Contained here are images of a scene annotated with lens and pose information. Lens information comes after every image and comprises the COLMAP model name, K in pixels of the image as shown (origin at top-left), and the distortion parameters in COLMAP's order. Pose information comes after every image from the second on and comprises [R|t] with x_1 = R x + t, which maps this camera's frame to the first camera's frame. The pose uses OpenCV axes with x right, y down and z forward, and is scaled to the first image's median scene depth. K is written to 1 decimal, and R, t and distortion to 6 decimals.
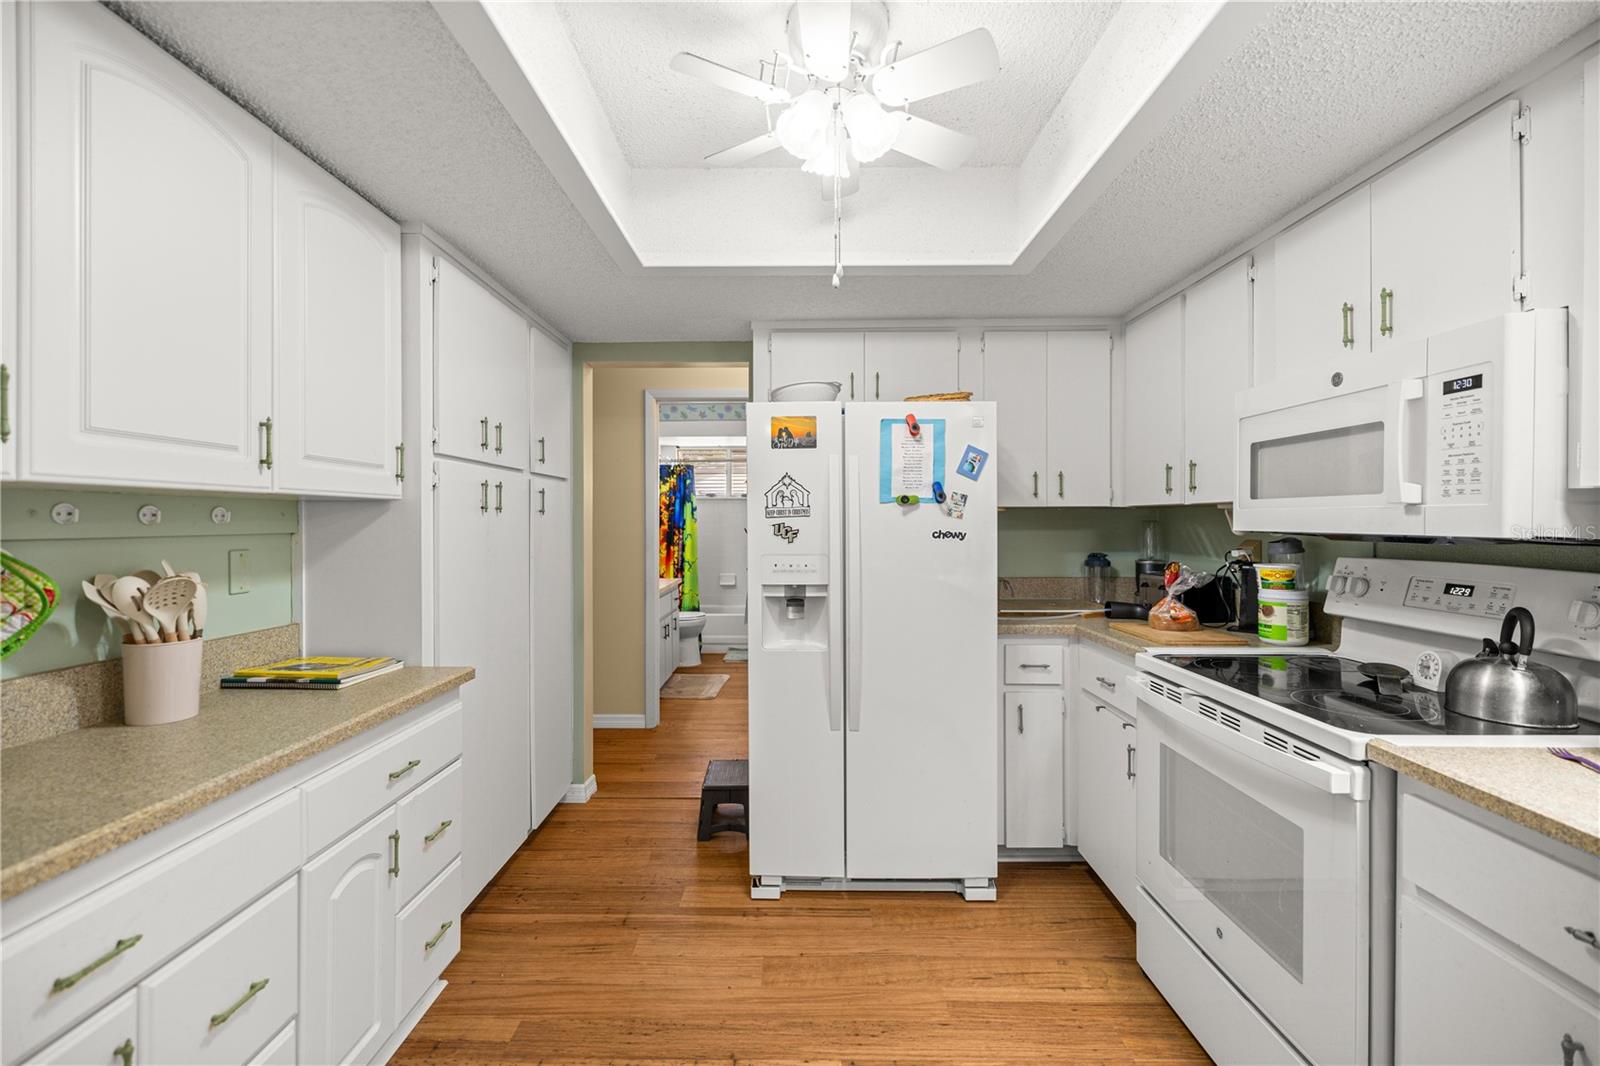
lens RADIAL K [[673.9, 0, 798.6], [0, 673.9, 525.7], [0, 0, 1]] dist [0.002616, 0.000668]
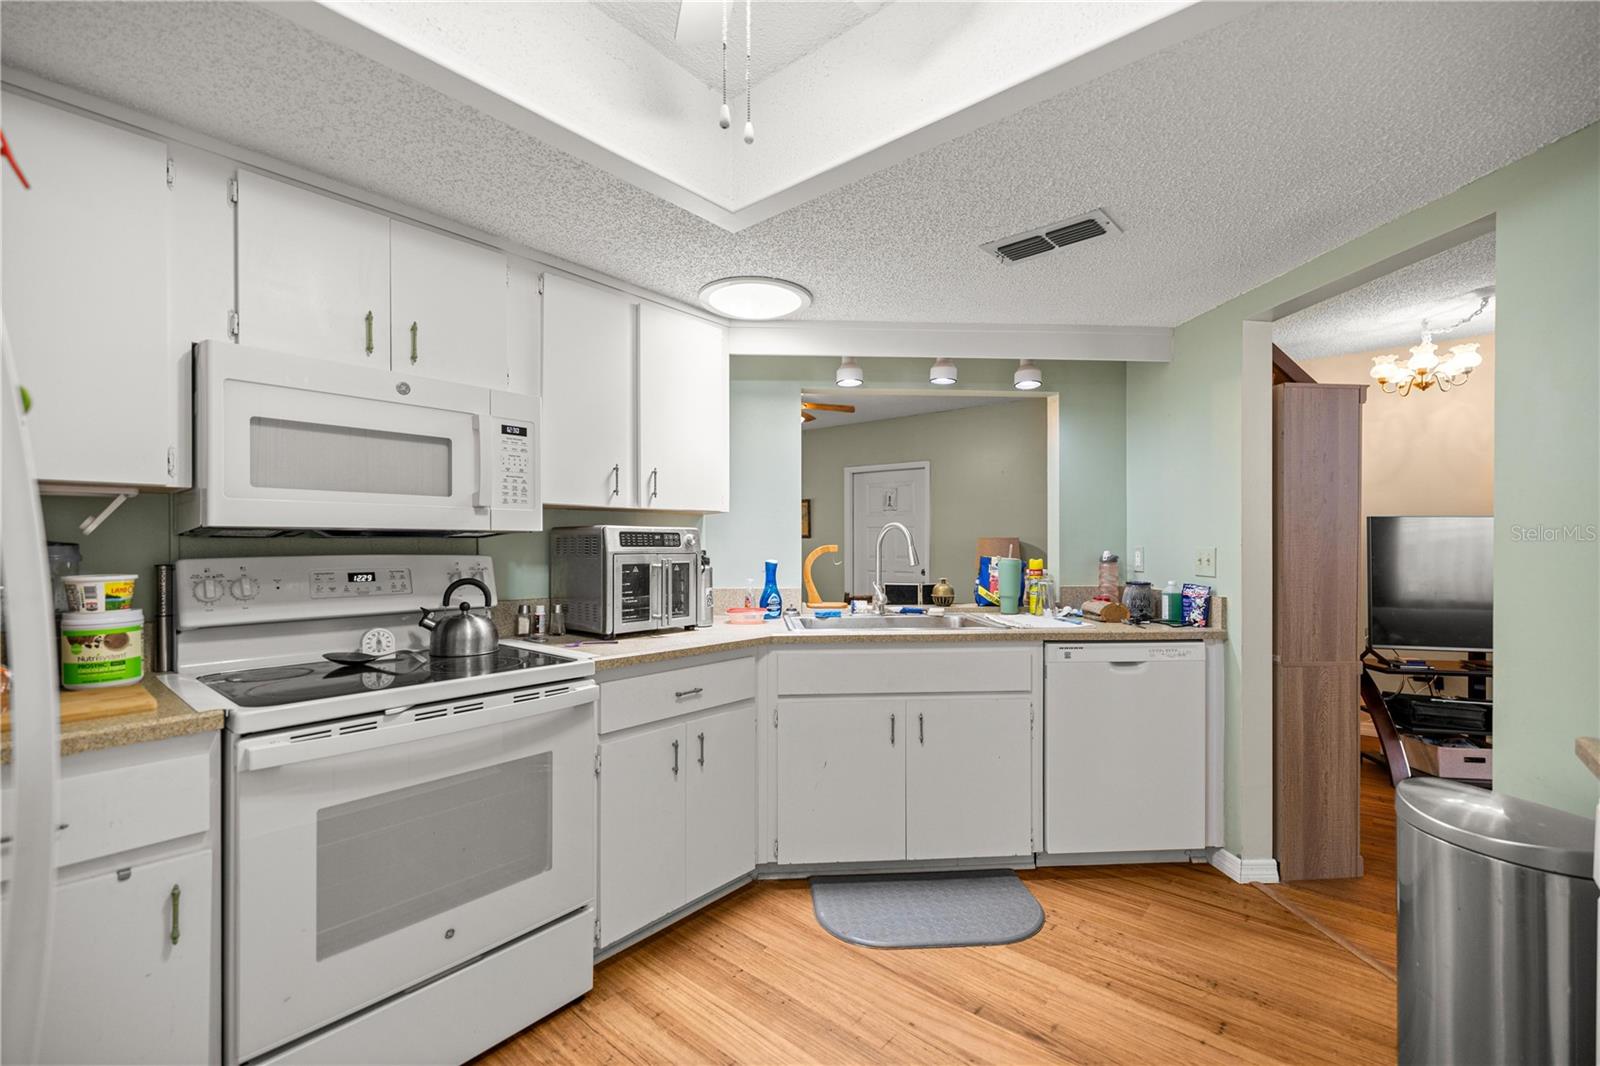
lens RADIAL K [[673.9, 0, 804.7], [0, 673.9, 538.9], [0, 0, 1]] dist [0.002616, 0.000668]
pose [[-0.762403, 0.003601, 0.647092, -0.407940], [0.005786, 0.999982, 0.001252, 0.030245], [-0.647076, 0.004699, -0.762411, 1.414892]]
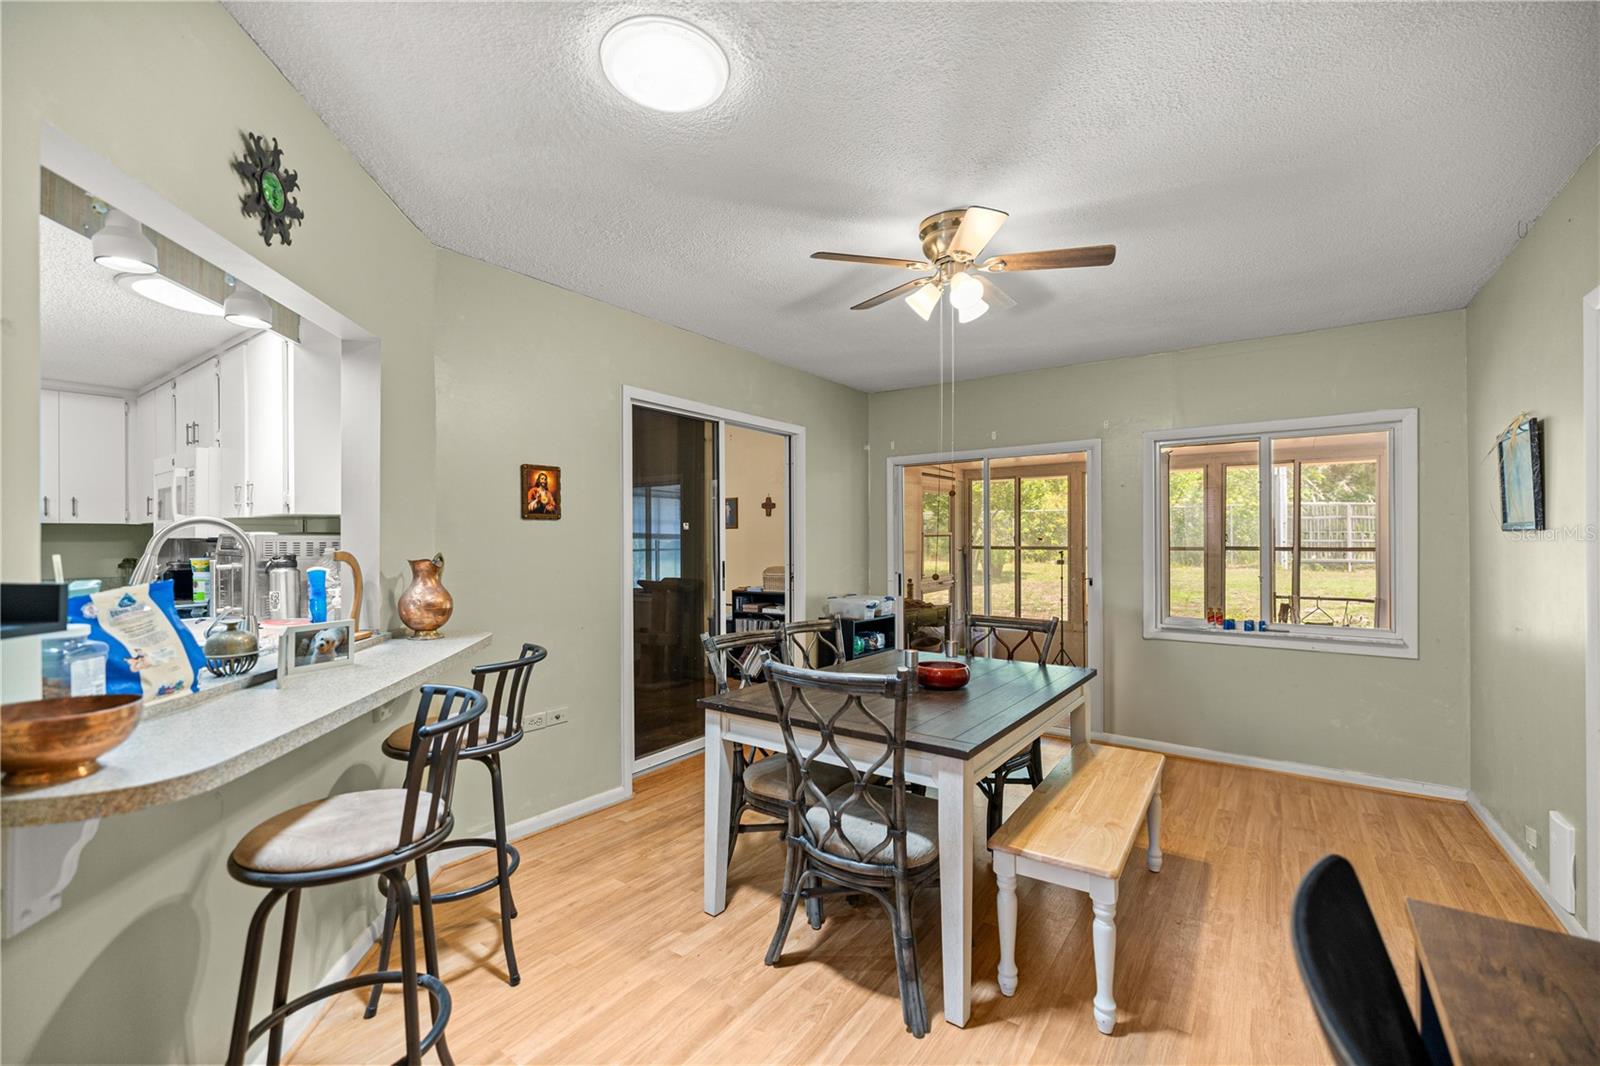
lens RADIAL K [[673.9, 0, 800.7], [0, 673.9, 540.1], [0, 0, 1]] dist [0.002616, 0.000668]
pose [[0.596912, -0.000771, 0.802306, 0.060737], [0.006536, 0.999971, -0.003901, 0.007545], [-0.802280, 0.007573, 0.596900, -0.357609]]
